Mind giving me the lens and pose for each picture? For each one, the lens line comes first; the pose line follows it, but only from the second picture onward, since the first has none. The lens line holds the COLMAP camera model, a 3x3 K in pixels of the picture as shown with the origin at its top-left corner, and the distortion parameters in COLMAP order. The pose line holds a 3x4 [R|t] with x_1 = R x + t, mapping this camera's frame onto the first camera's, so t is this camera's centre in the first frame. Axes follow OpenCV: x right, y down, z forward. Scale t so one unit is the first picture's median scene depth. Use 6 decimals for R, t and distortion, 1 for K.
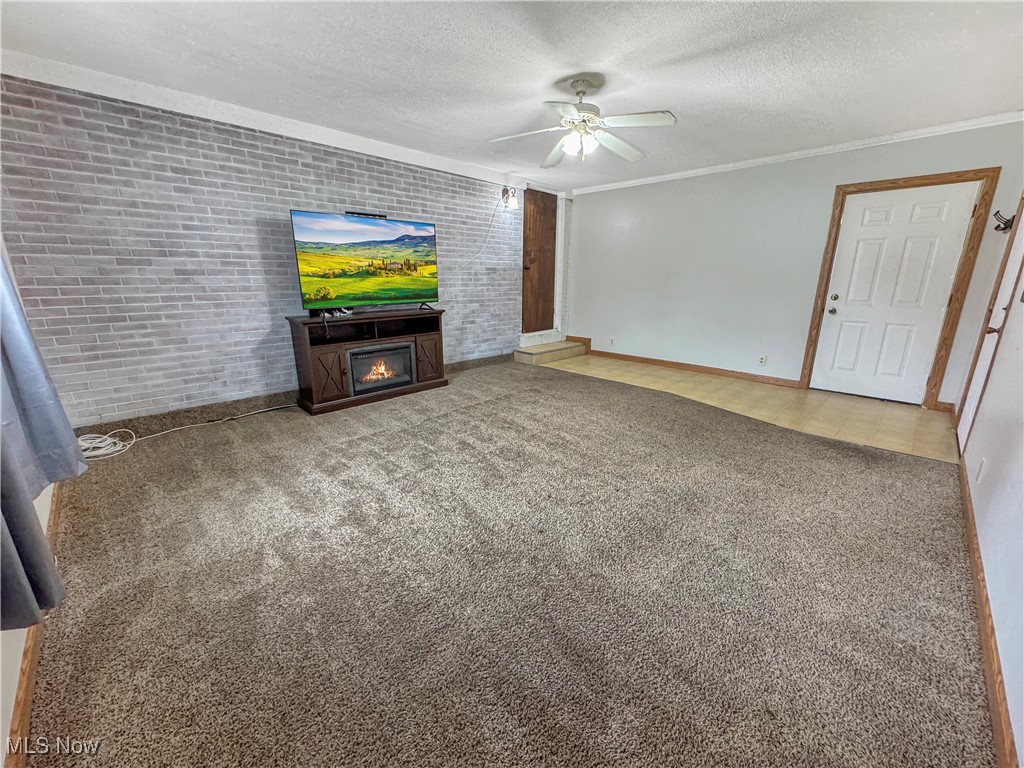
lens RADIAL K [[410.2, 0, 509.3], [0, 410.2, 387.9], [0, 0, 1]] dist [-0.001806, -0.000421]
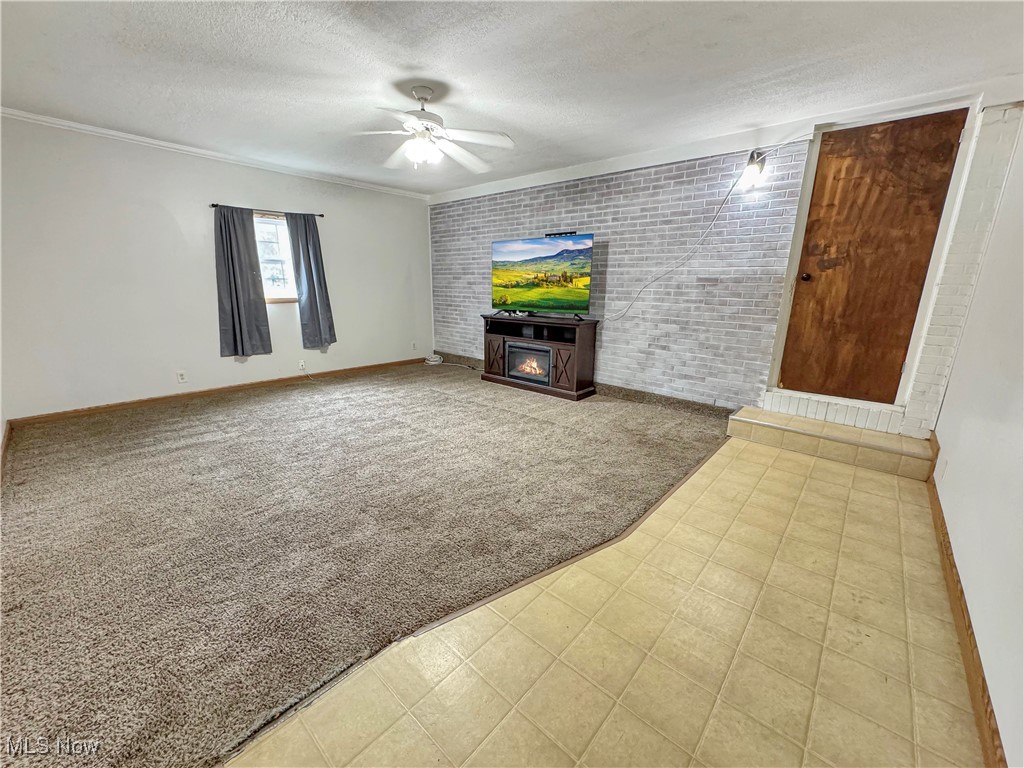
lens RADIAL K [[410.2, 0, 509.3], [0, 410.2, 387.9], [0, 0, 1]] dist [-0.001806, -0.000421]
pose [[0.046662, 0.249784, -0.967177, 0.853182], [-0.272025, 0.934816, 0.228302, -0.237134], [0.961158, 0.252443, 0.111568, 0.824436]]
